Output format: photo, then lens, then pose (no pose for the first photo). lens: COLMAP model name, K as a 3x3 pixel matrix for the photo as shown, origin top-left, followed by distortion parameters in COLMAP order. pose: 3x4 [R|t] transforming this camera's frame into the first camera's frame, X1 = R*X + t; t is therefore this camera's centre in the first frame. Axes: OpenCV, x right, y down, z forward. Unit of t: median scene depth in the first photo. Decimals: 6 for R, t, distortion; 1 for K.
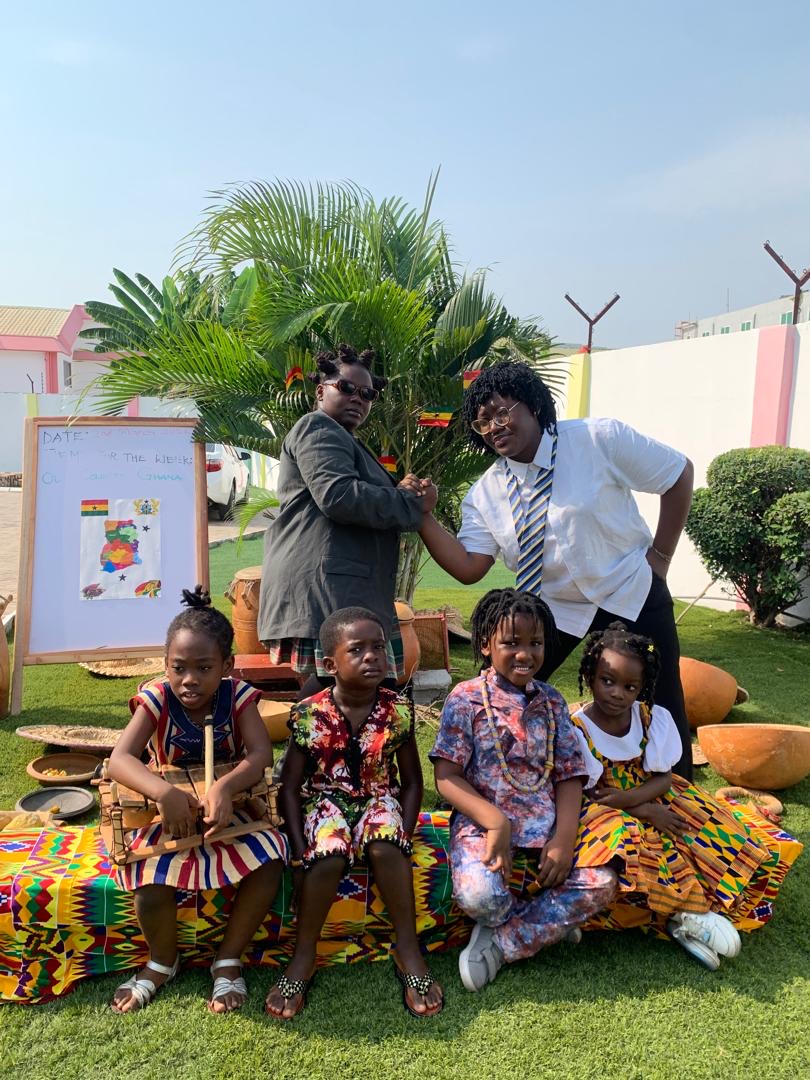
lens RADIAL K [[827.1, 0, 398.6], [0, 827.1, 548.8], [0, 0, 1]] dist [-0.000818, -0.026235]
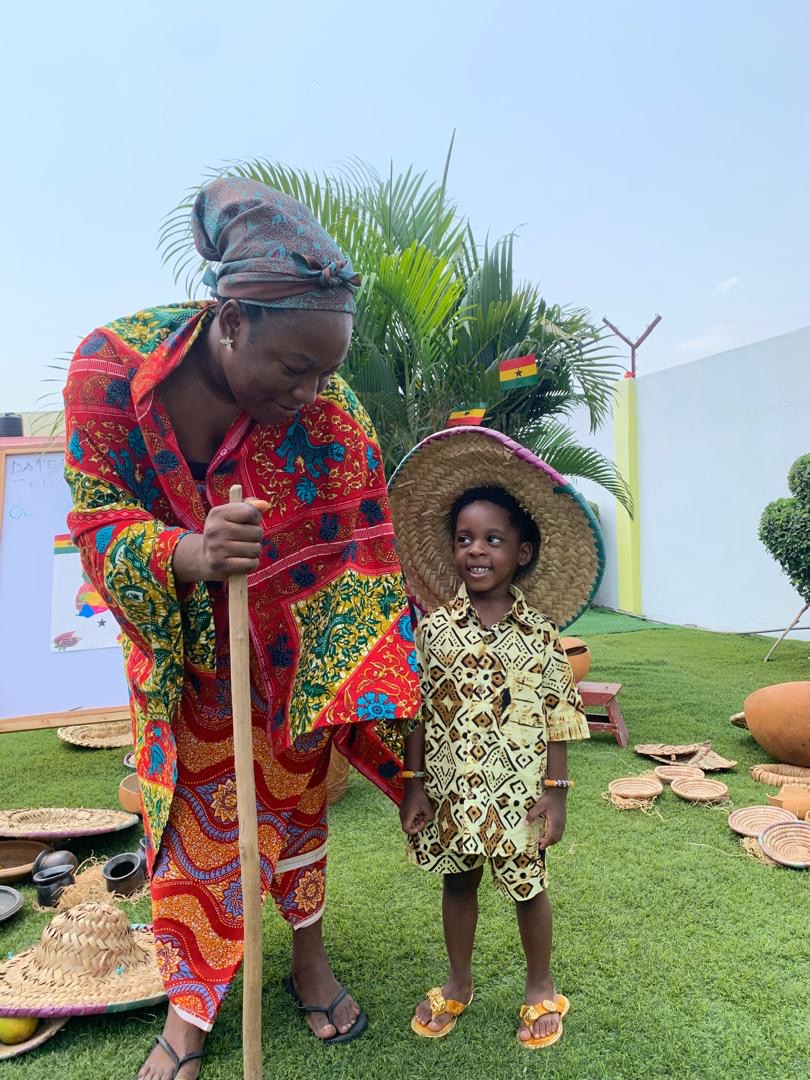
lens RADIAL K [[827.1, 0, 405.4], [0, 827.1, 545.1], [0, 0, 1]] dist [-0.000818, -0.026235]
pose [[0.997028, -0.062001, -0.045721, 0.013565], [0.056968, 0.992925, -0.104185, 0.059035], [0.051857, 0.101271, 0.993506, 0.173925]]
